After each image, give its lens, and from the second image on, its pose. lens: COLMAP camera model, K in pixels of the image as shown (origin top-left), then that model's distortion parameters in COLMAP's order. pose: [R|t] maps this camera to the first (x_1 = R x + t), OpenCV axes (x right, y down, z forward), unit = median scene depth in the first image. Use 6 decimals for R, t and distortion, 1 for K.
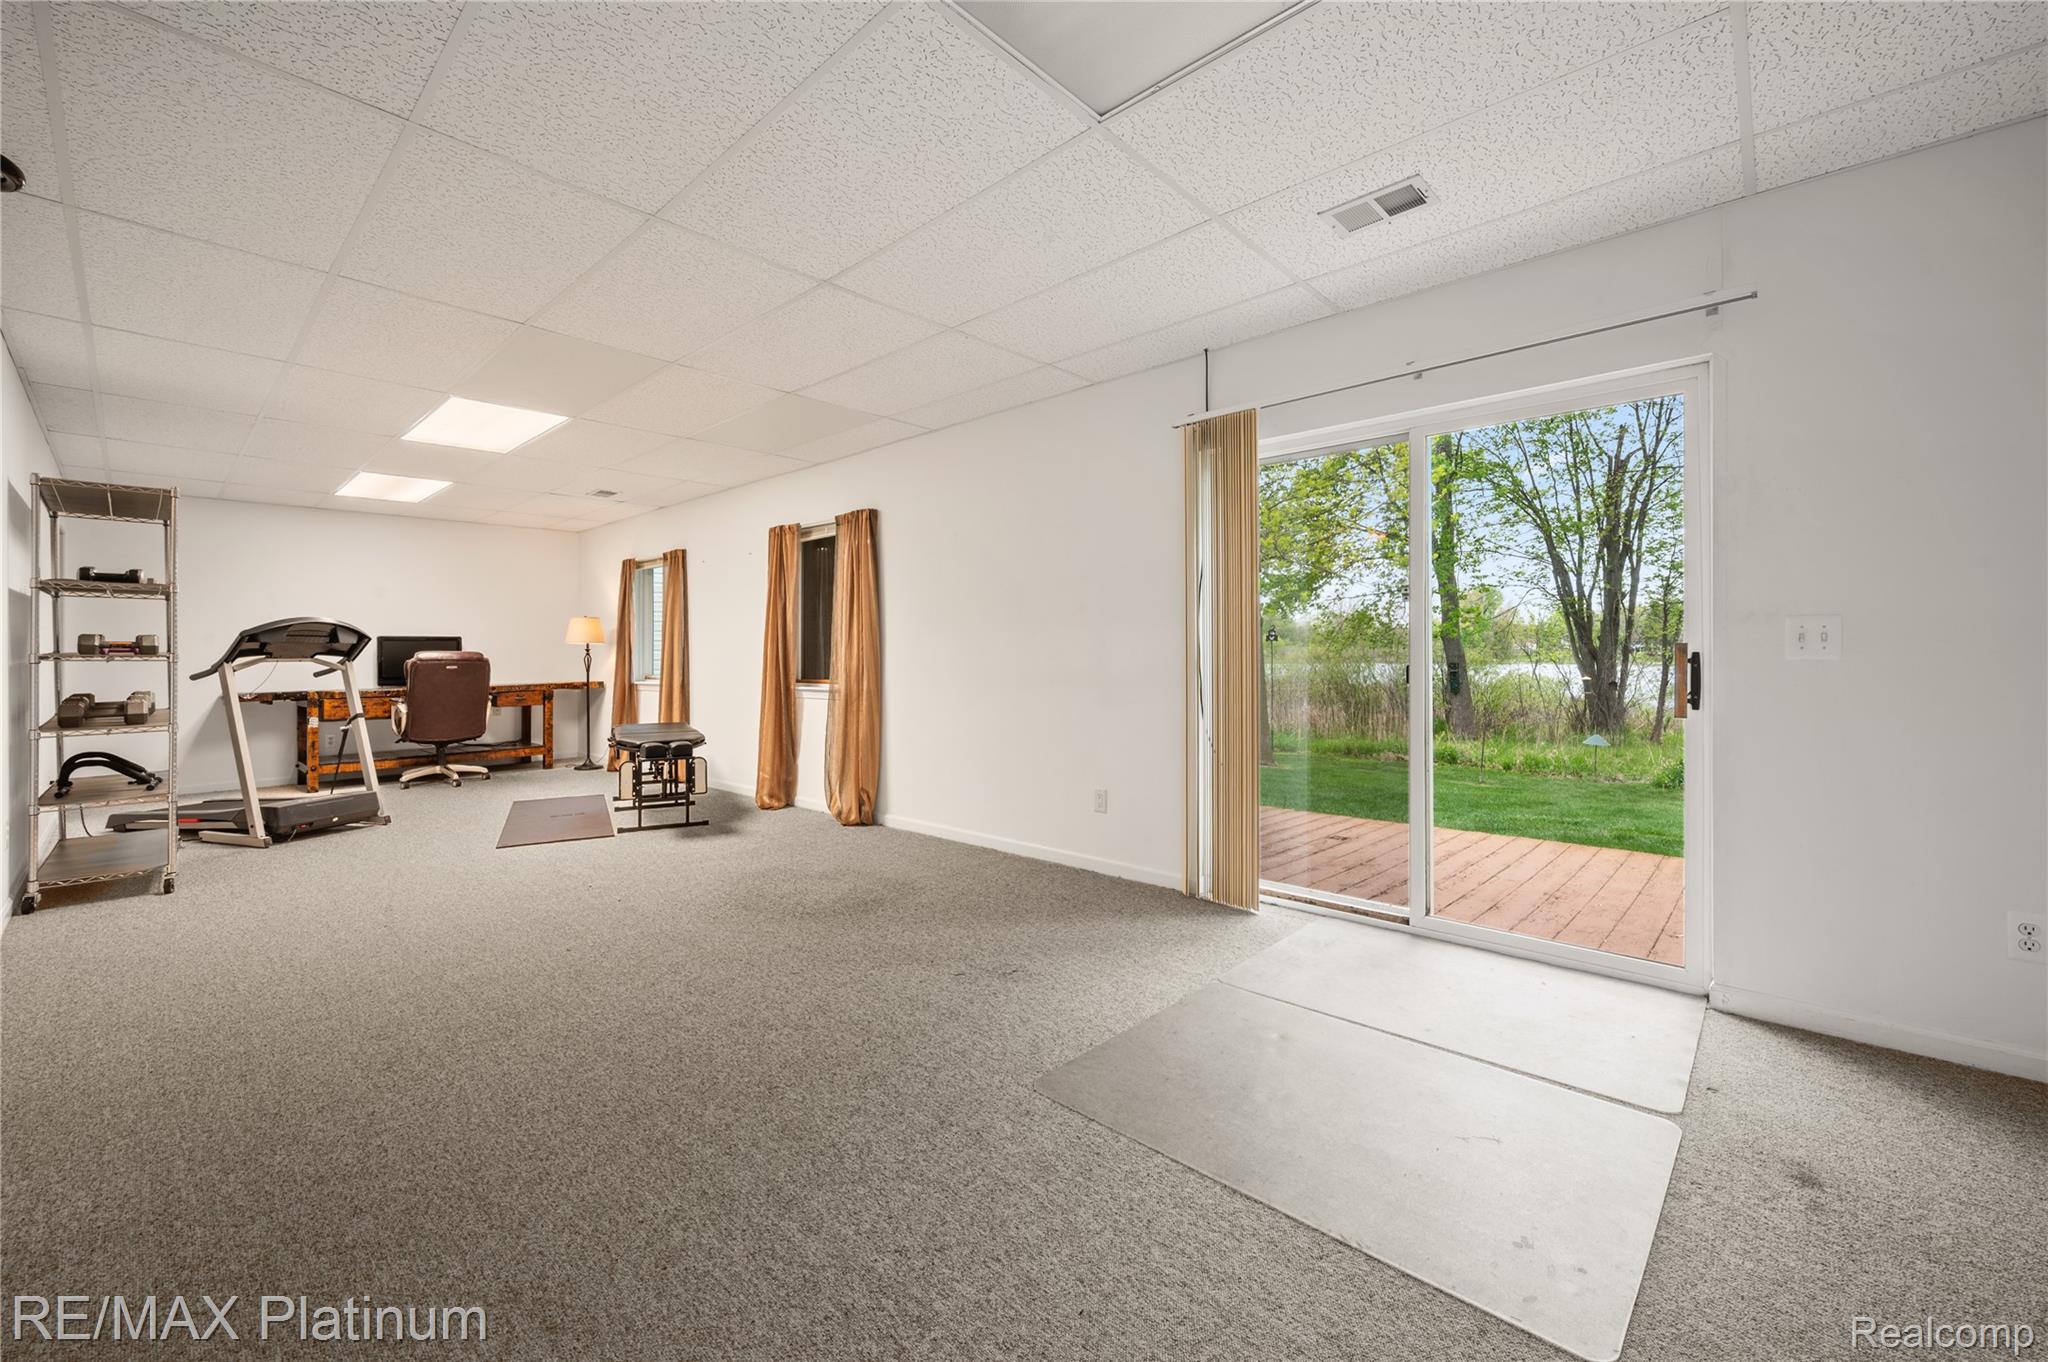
lens RADIAL K [[821.2, 0, 1028.8], [0, 821.2, 651.5], [0, 0, 1]] dist [0.000543, 0.000202]
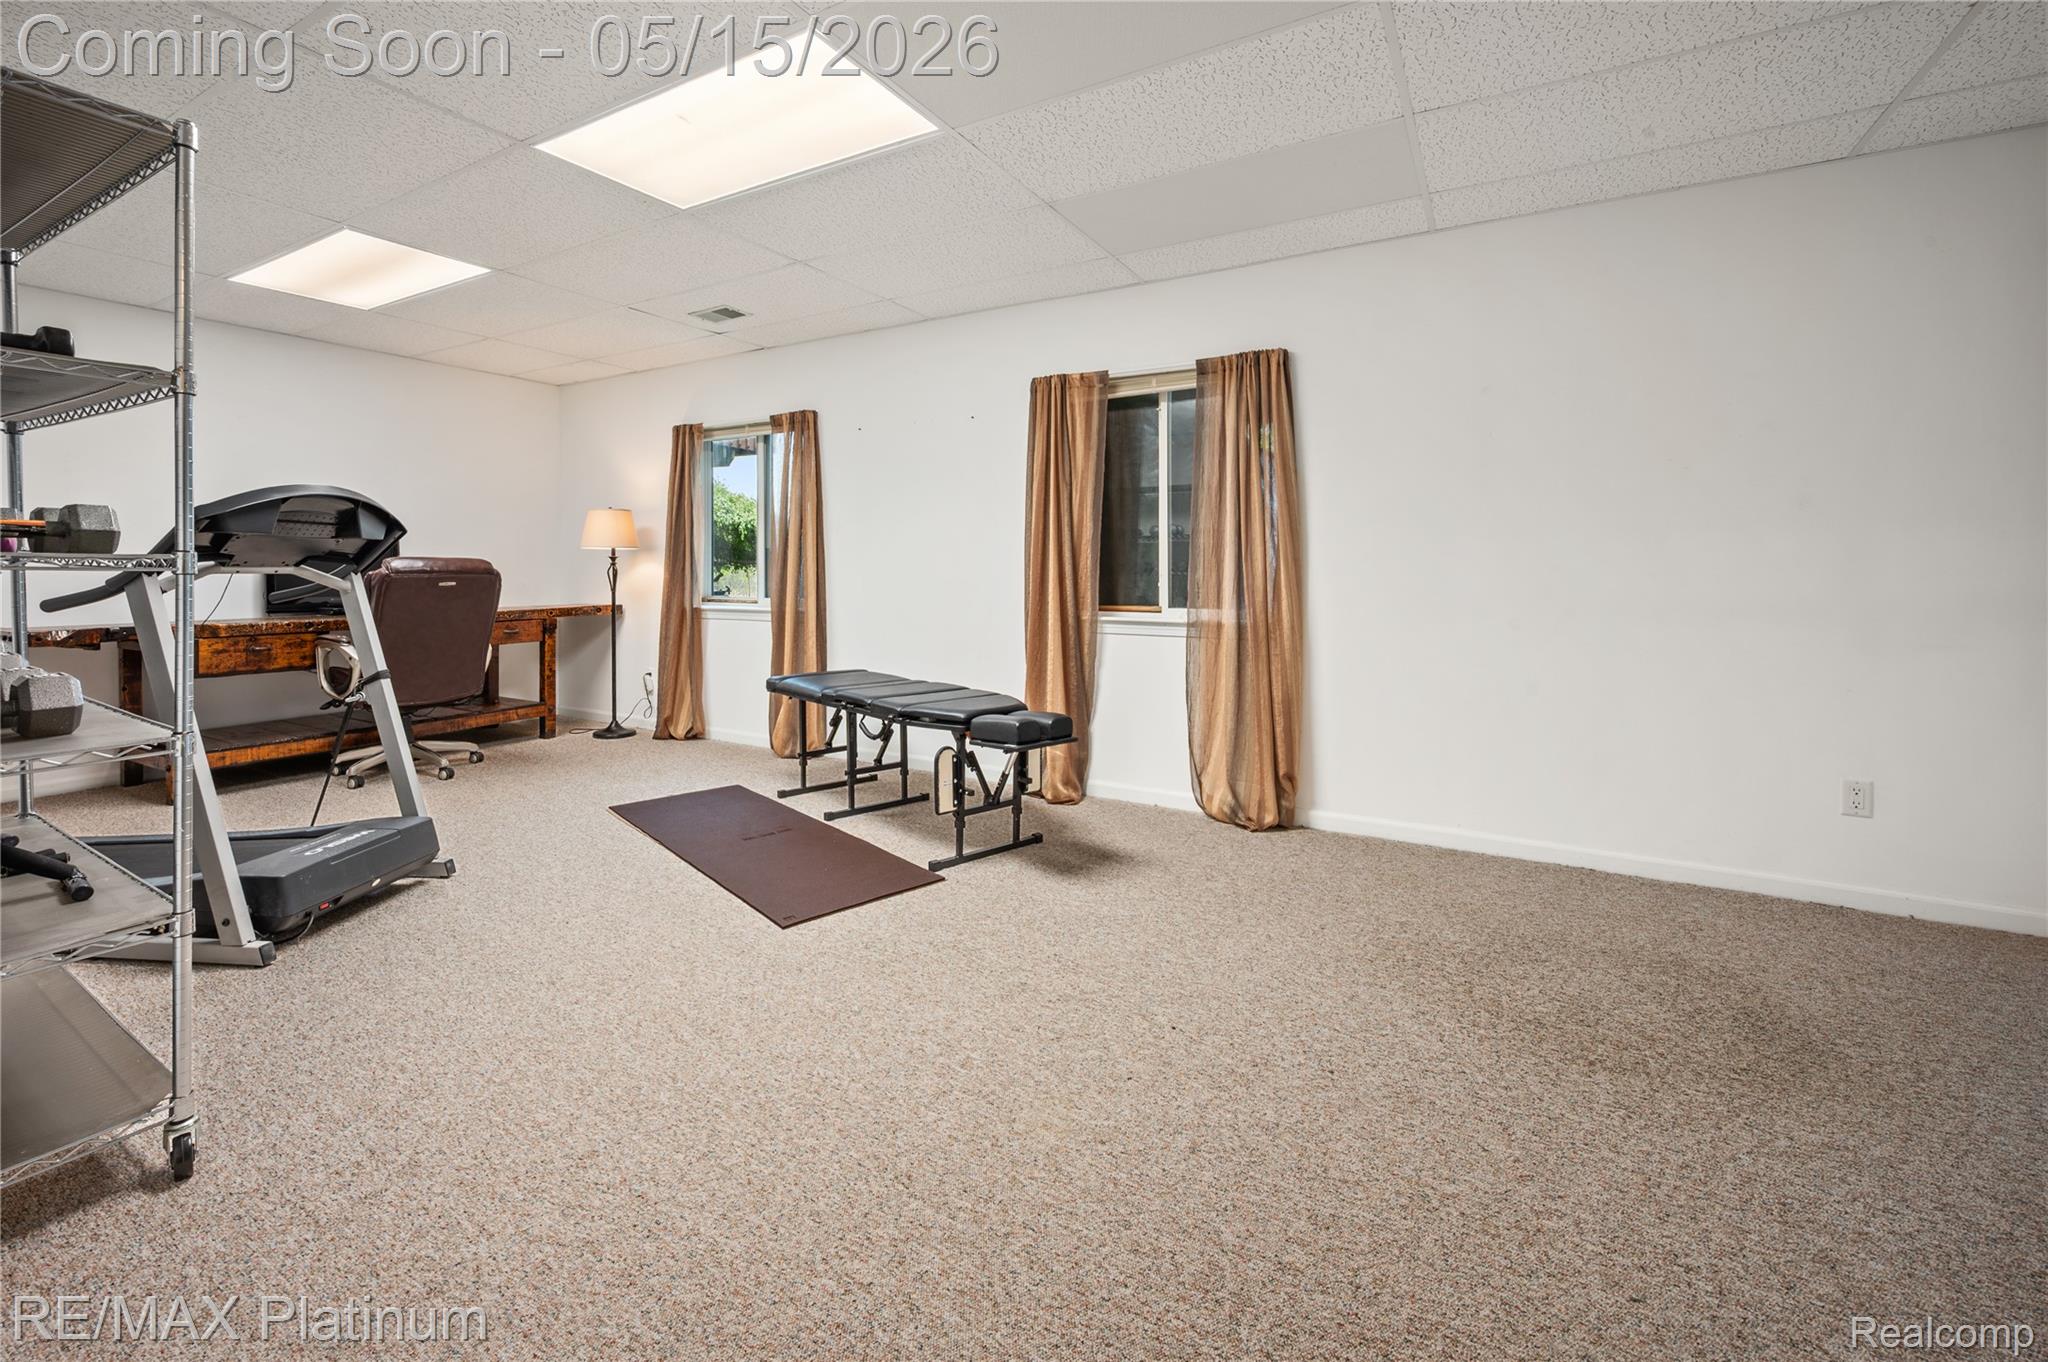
lens RADIAL K [[842.0, 0, 1023.4], [0, 842.0, 569.4], [0, 0, 1]] dist [-0.000410, -0.000027]
pose [[0.975023, 0.009382, 0.221907, -0.493732], [-0.010006, 0.999949, 0.001685, 0.004209], [-0.221880, -0.003863, 0.975066, 0.348186]]
